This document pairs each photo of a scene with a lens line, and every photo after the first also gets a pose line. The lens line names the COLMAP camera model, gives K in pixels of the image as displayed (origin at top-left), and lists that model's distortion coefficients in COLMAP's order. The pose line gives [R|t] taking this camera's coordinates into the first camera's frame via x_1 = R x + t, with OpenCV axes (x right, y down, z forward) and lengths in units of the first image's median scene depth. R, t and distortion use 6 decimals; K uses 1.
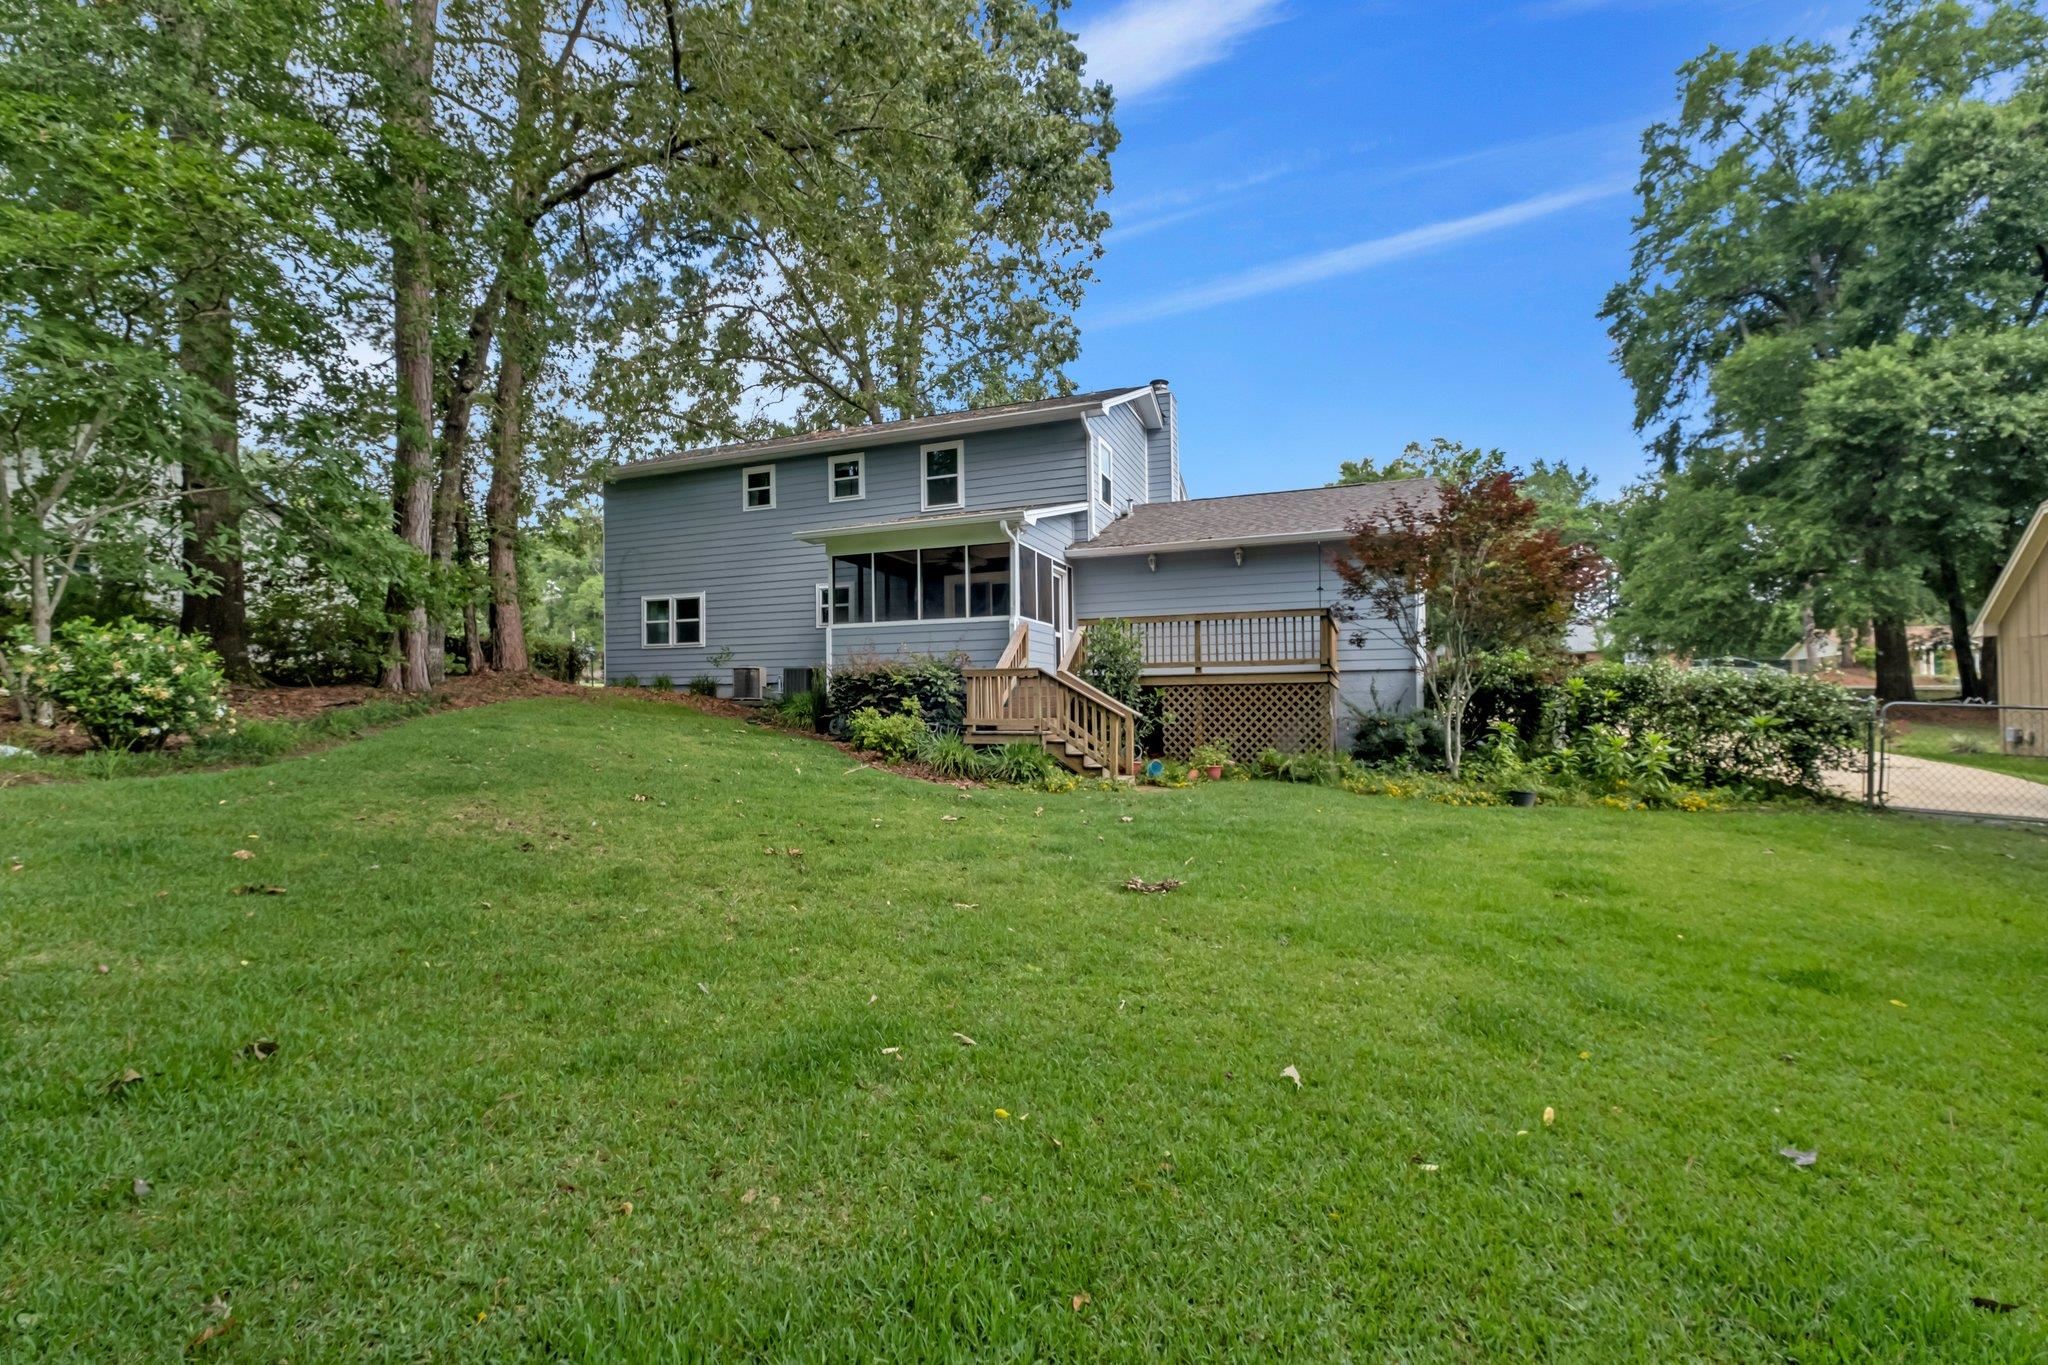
lens RADIAL K [[906.6, 0, 1015.8], [0, 906.6, 692.6], [0, 0, 1]] dist [-0.009296, 0.003365]
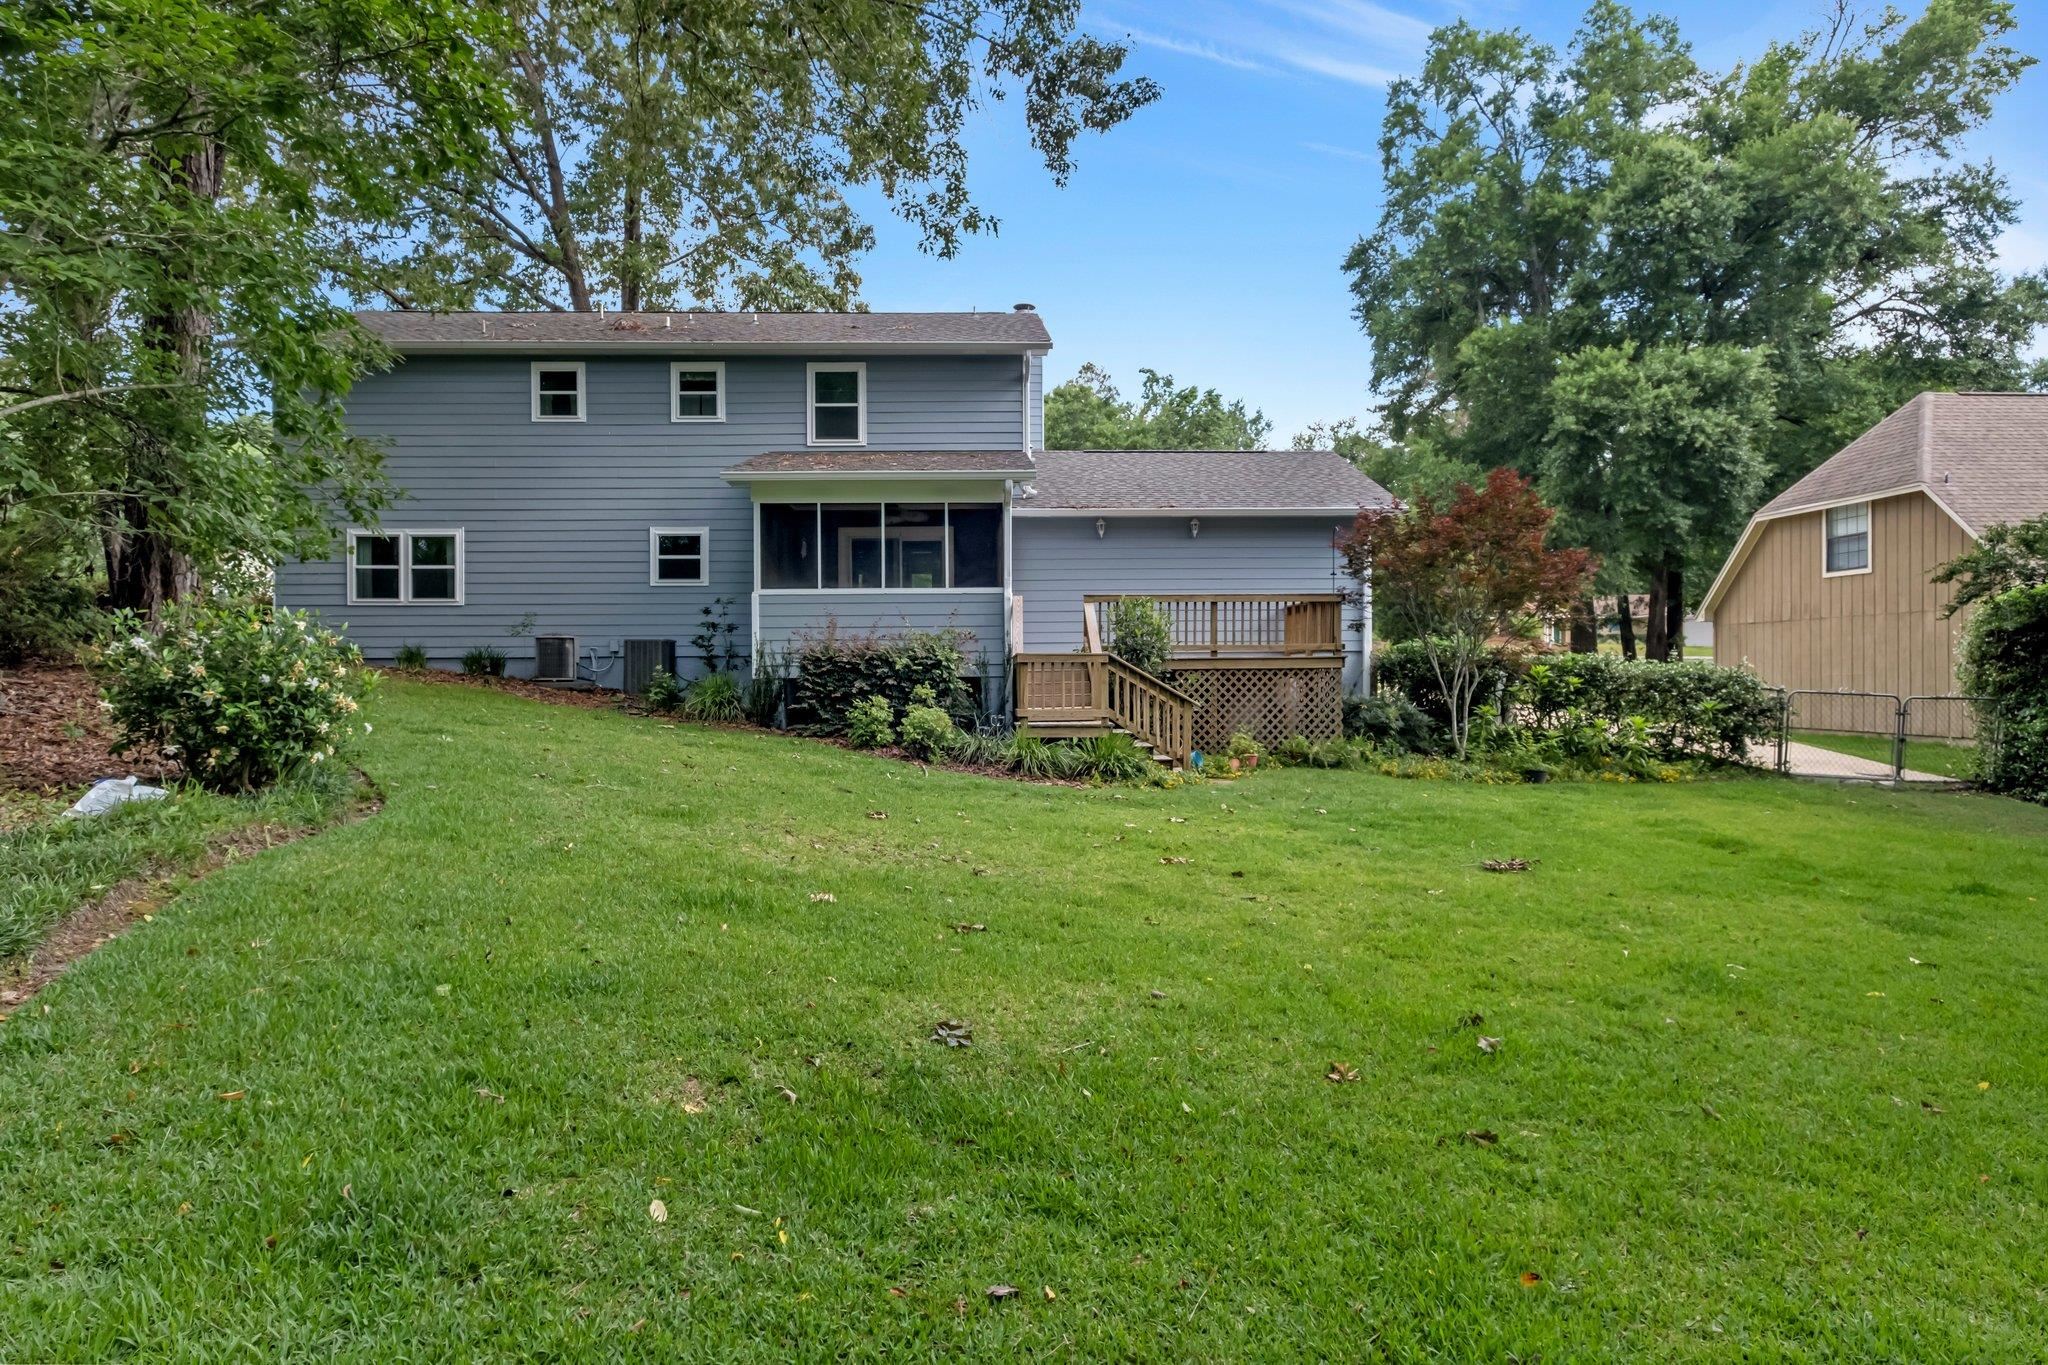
lens RADIAL K [[1178.3, 0, 1039.5], [0, 1178.3, 680.1], [0, 0, 1]] dist [-0.007731, -0.003541]
pose [[0.914534, -0.003086, 0.404497, -0.323542], [-0.006900, 0.999706, 0.023228, -0.017208], [-0.404450, -0.024034, 0.914244, -0.038524]]
